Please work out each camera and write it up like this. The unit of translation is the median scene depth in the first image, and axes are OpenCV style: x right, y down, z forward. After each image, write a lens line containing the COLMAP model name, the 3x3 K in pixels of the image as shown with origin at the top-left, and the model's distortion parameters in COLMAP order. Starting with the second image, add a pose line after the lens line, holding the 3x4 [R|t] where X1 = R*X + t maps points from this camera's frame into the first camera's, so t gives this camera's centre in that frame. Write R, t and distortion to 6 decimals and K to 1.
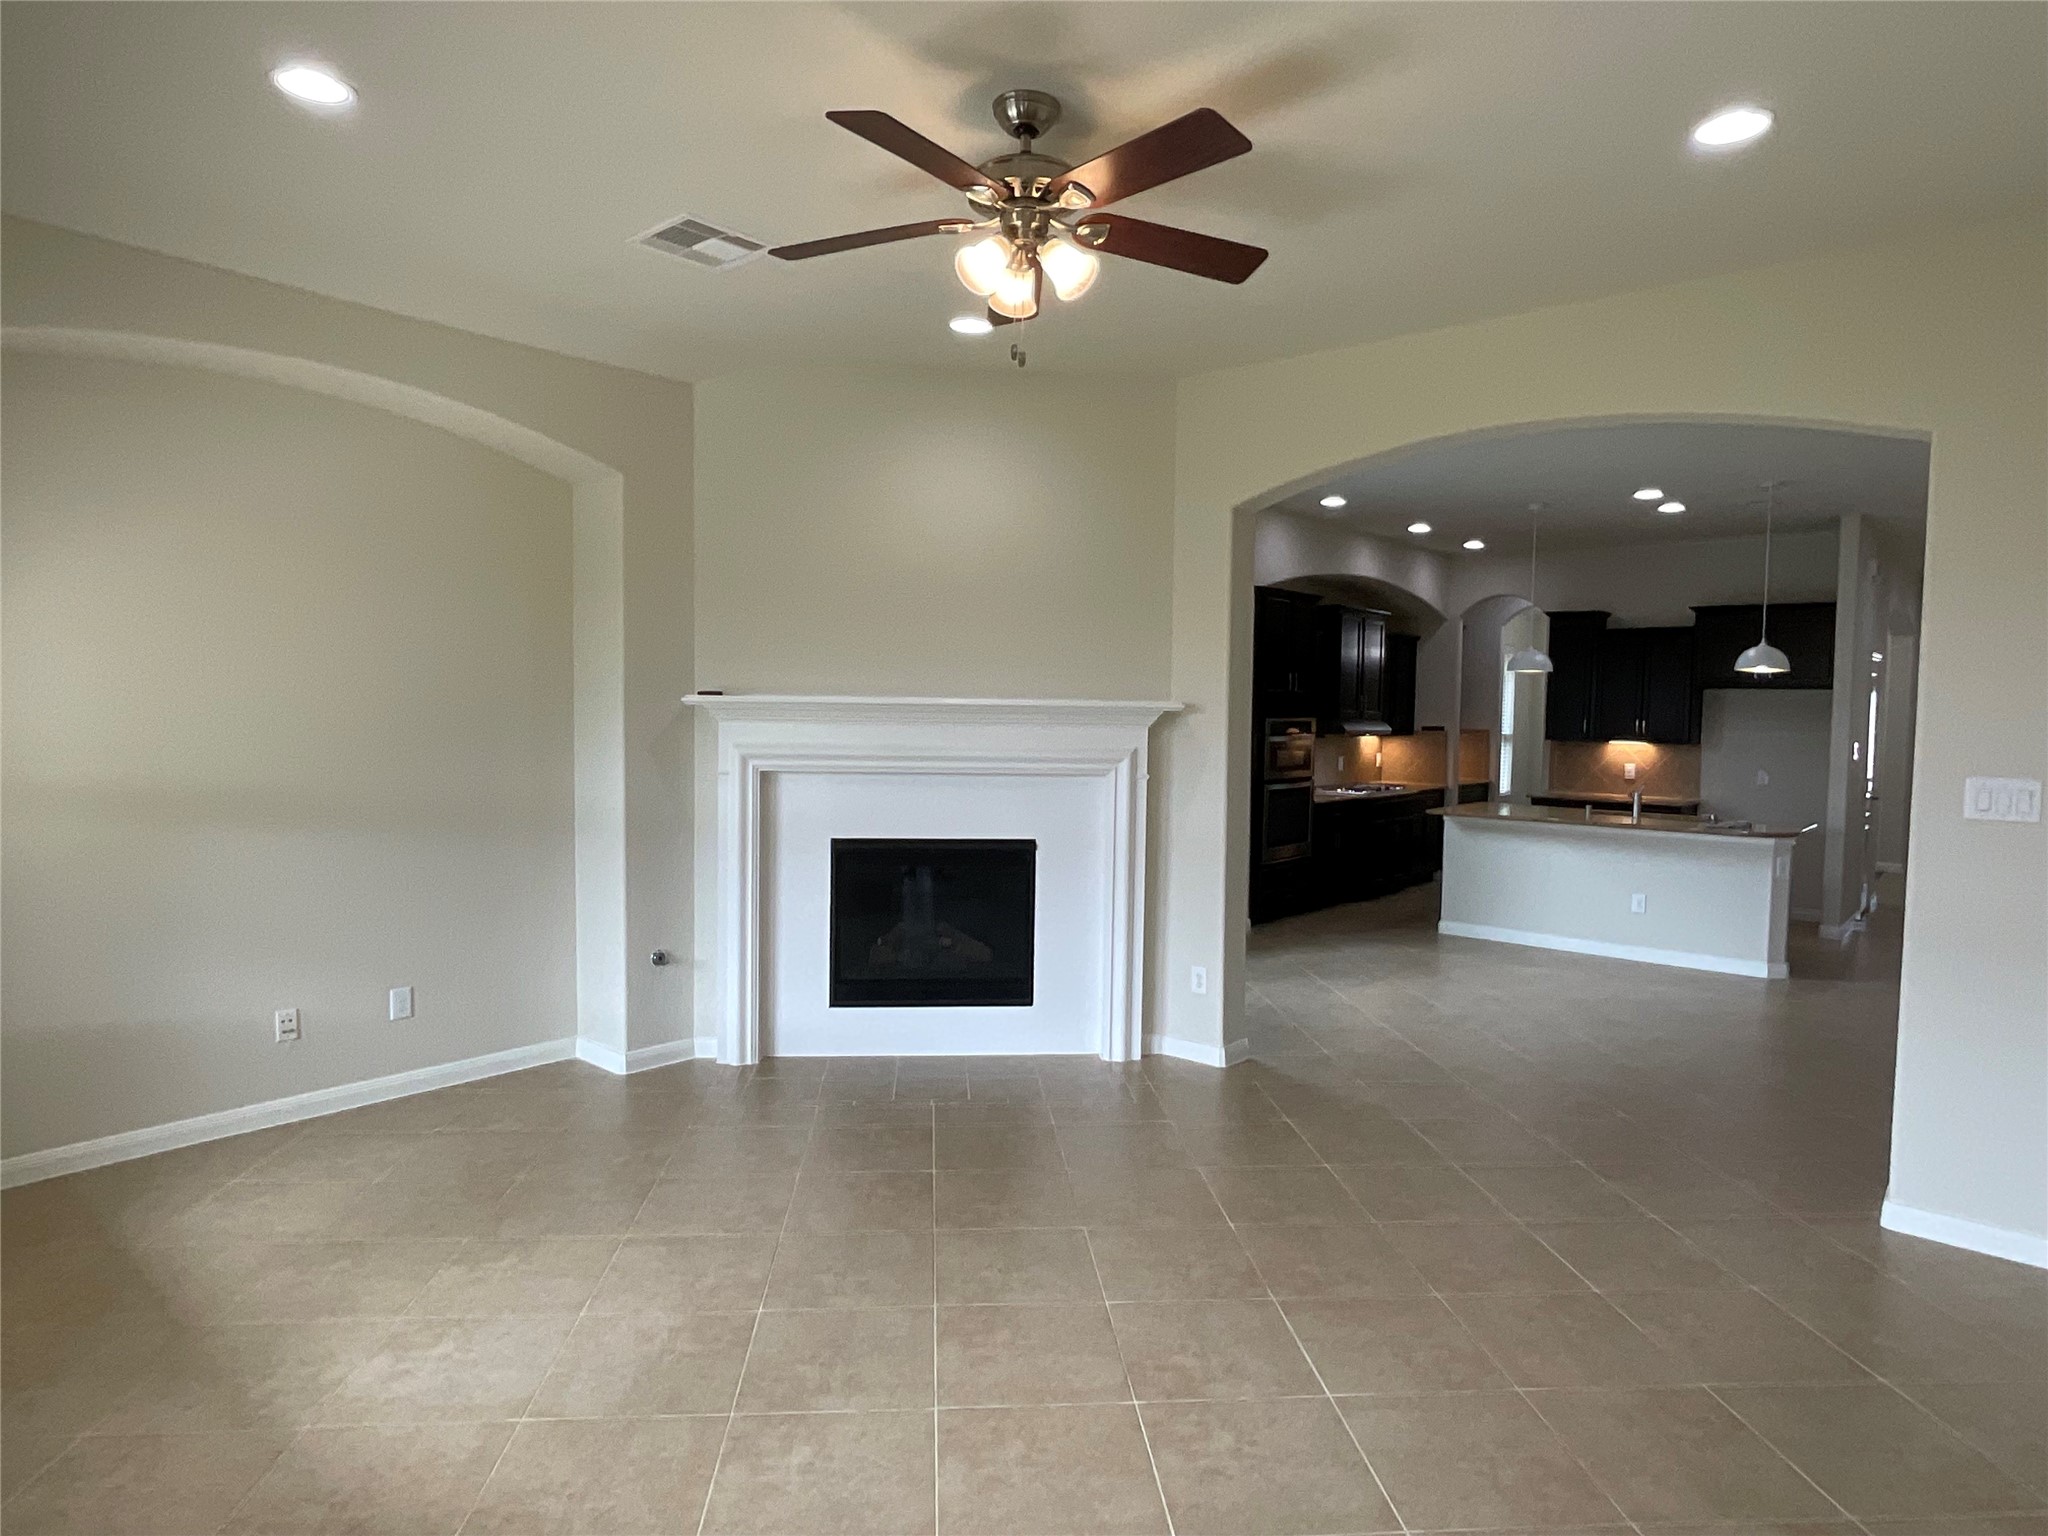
lens RADIAL K [[1183.3, 0, 1017.9], [0, 1183.3, 764.1], [0, 0, 1]] dist [-0.009782, 0.000363]
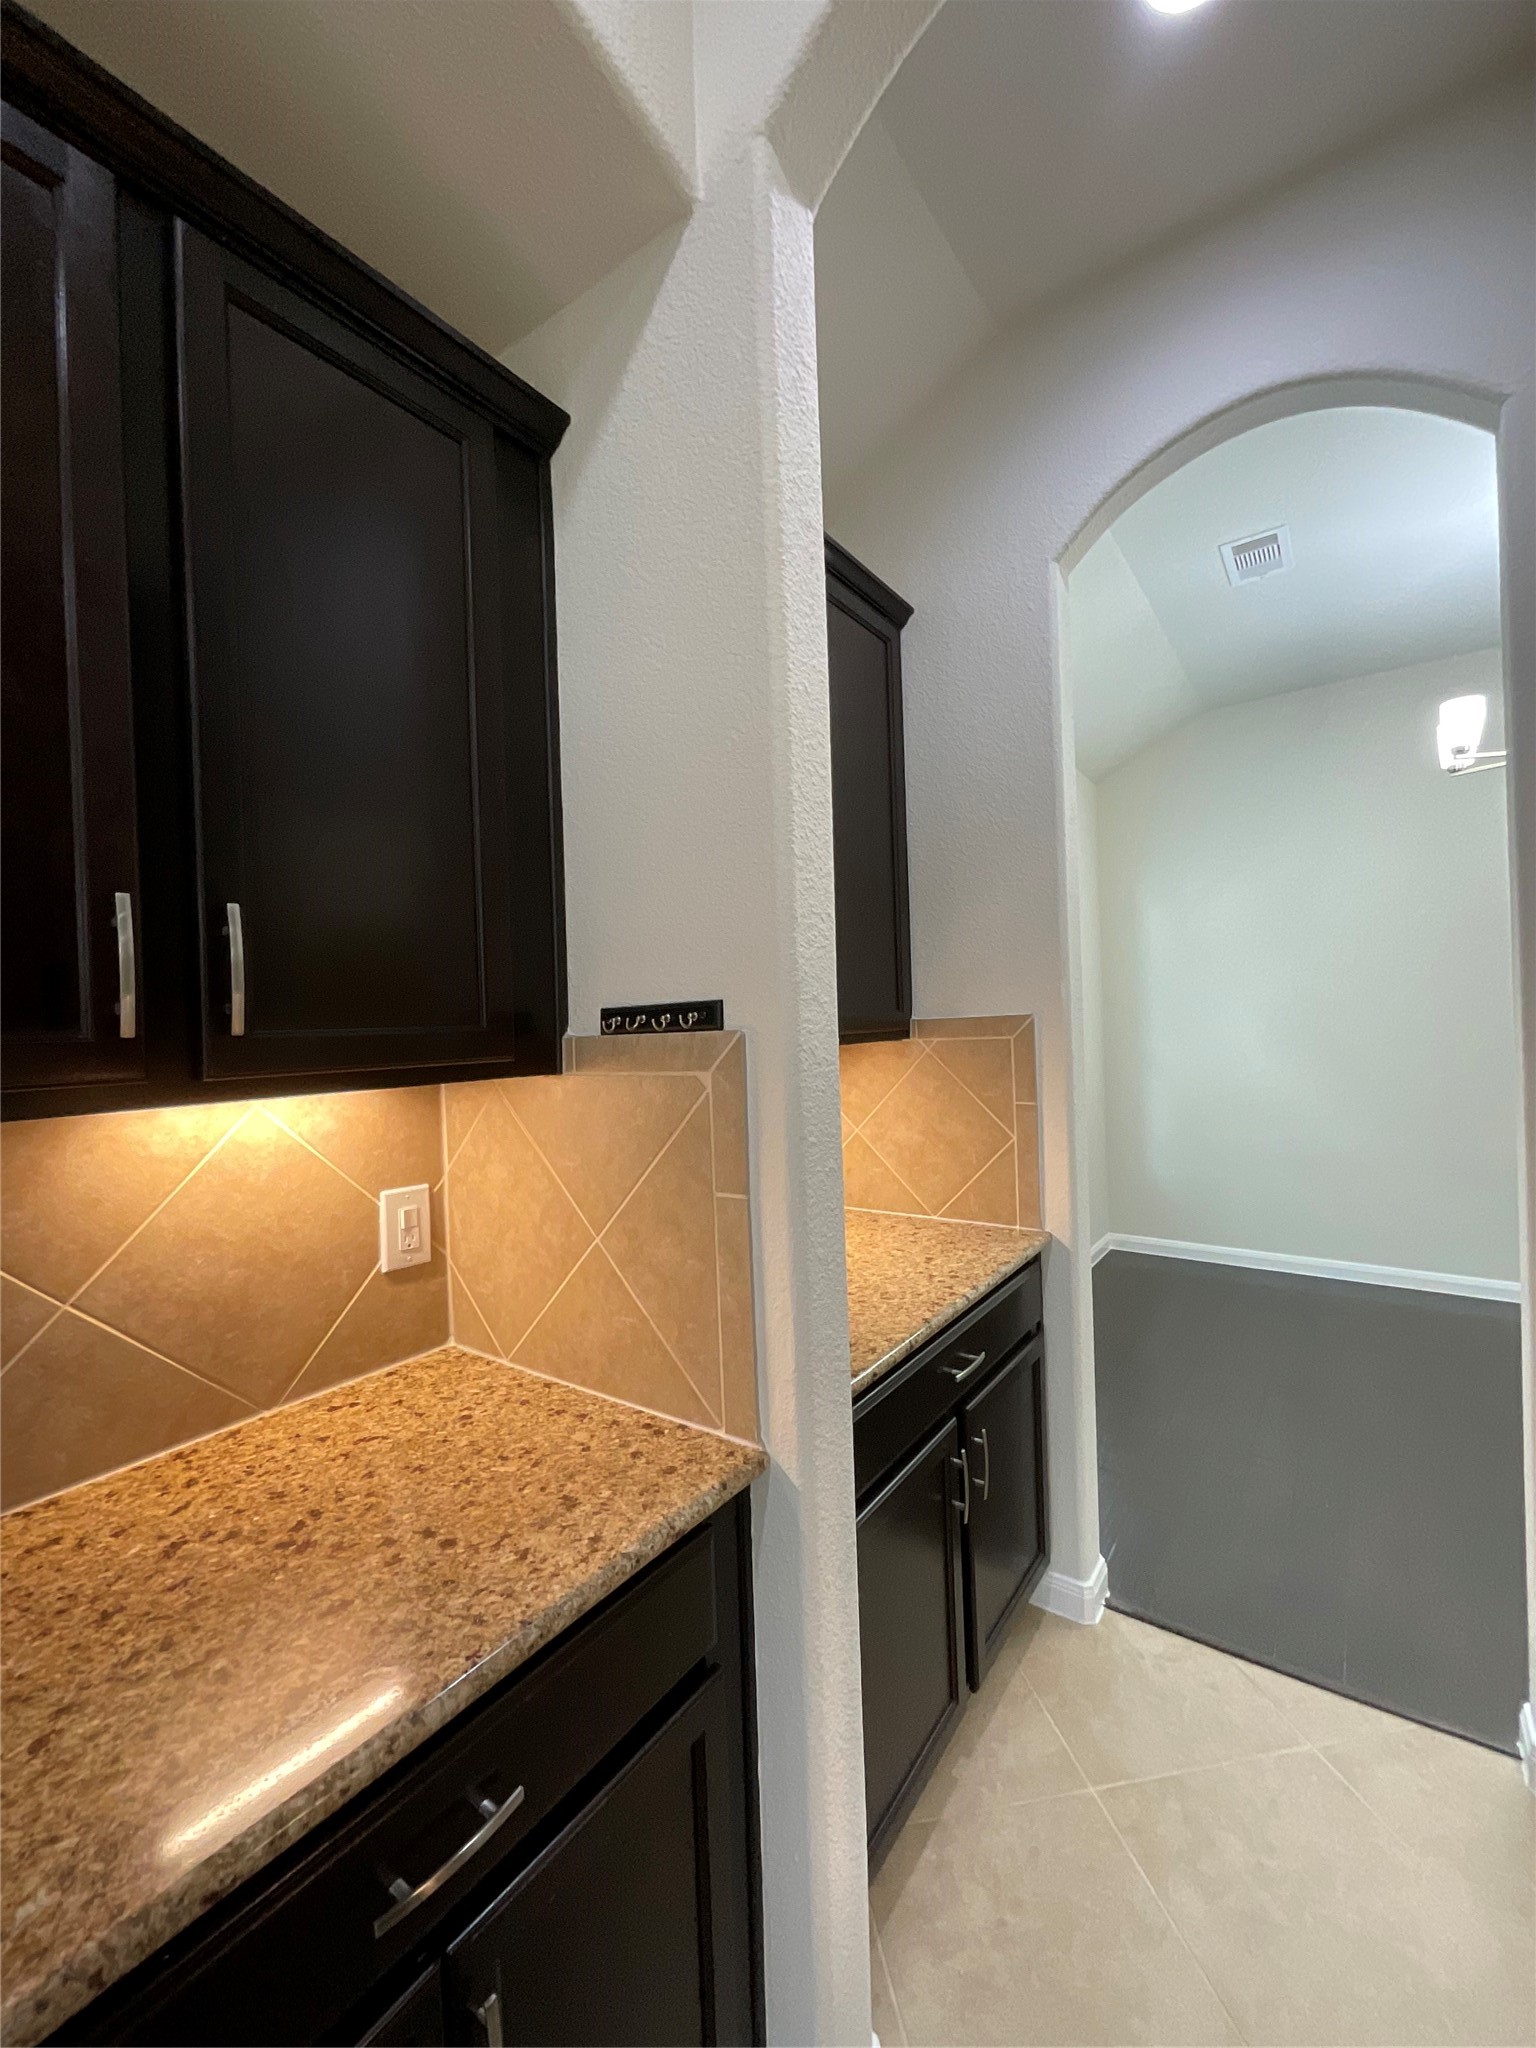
lens RADIAL K [[825.2, 0, 763.4], [0, 825.2, 1018.4], [0, 0, 1]] dist [0.002035, -0.001059]
pose [[0.994810, -0.043577, 0.091945, 0.409543], [0.048426, 0.997515, -0.051181, -0.028435], [-0.089486, 0.055368, 0.994448, 1.040631]]
